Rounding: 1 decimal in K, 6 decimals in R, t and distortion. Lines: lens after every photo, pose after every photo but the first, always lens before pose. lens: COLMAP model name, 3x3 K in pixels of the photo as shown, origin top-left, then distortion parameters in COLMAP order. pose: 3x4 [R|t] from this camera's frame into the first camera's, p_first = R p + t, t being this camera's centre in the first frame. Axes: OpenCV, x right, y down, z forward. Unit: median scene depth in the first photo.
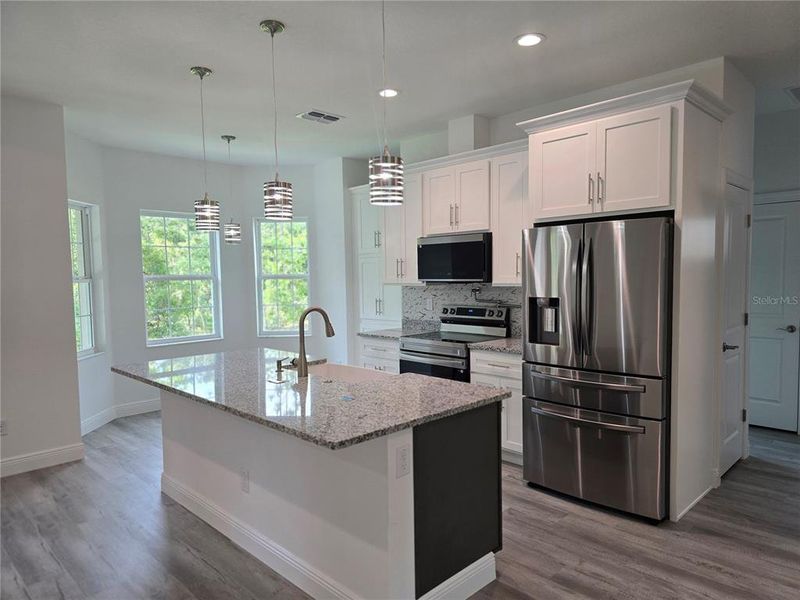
lens RADIAL K [[530.9, 0, 411.4], [0, 530.9, 303.2], [0, 0, 1]] dist [0.029794, -0.020549]
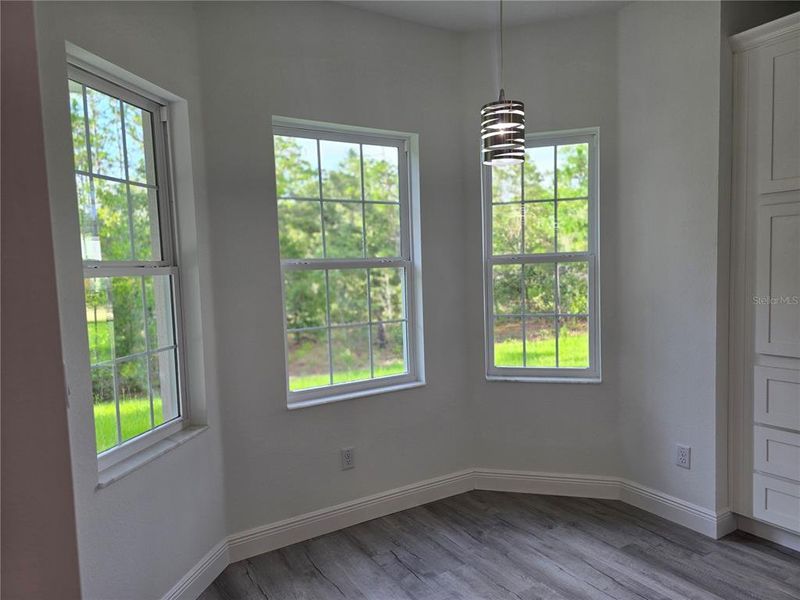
lens RADIAL K [[538.7, 0, 396.7], [0, 538.7, 306.4], [0, 0, 1]] dist [0.009792, 0.000901]
pose [[0.968072, 0.002162, -0.250662, -0.363928], [0.003581, 0.999741, 0.022454, -0.025674], [0.250646, -0.022635, 0.967814, 0.728179]]
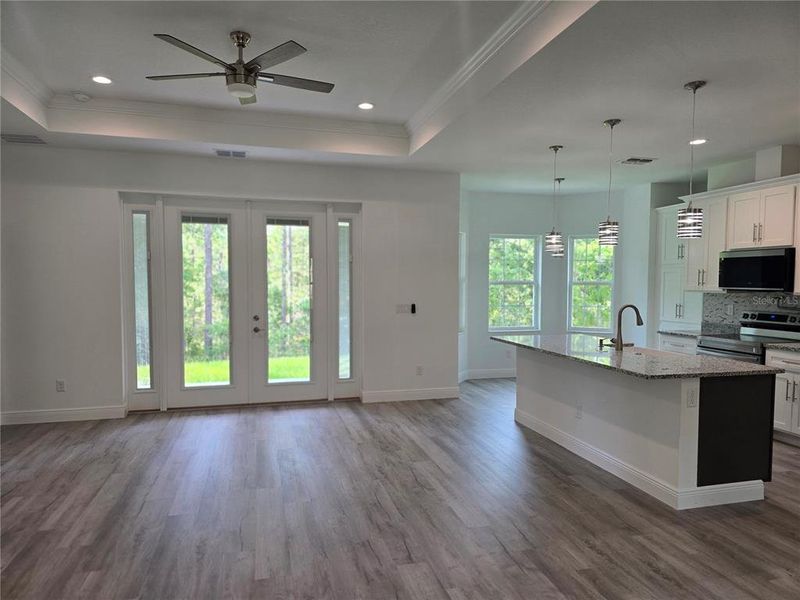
lens RADIAL K [[530.9, 0, 397.0], [0, 530.9, 313.0], [0, 0, 1]] dist [0.029794, -0.020549]
pose [[0.853888, 0.047026, -0.518328, 0.023489], [-0.043096, 0.998878, 0.019629, 0.020169], [0.518670, 0.005577, 0.854957, -0.407635]]
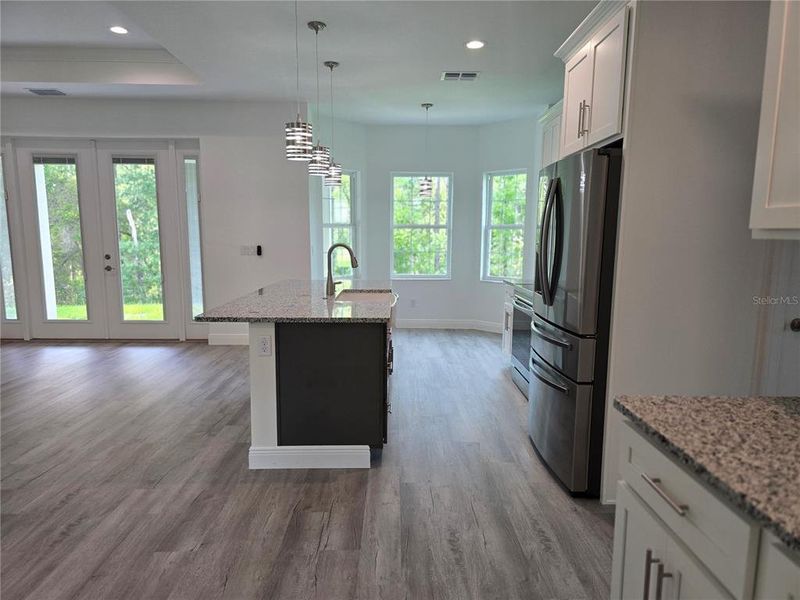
lens RADIAL K [[530.9, 0, 394.9], [0, 530.9, 310.1], [0, 0, 1]] dist [0.029794, -0.020549]
pose [[0.711122, 0.121019, -0.692574, 0.555763], [-0.057280, 0.991772, 0.114487, 0.009905], [0.700731, -0.041743, 0.712203, 0.106837]]
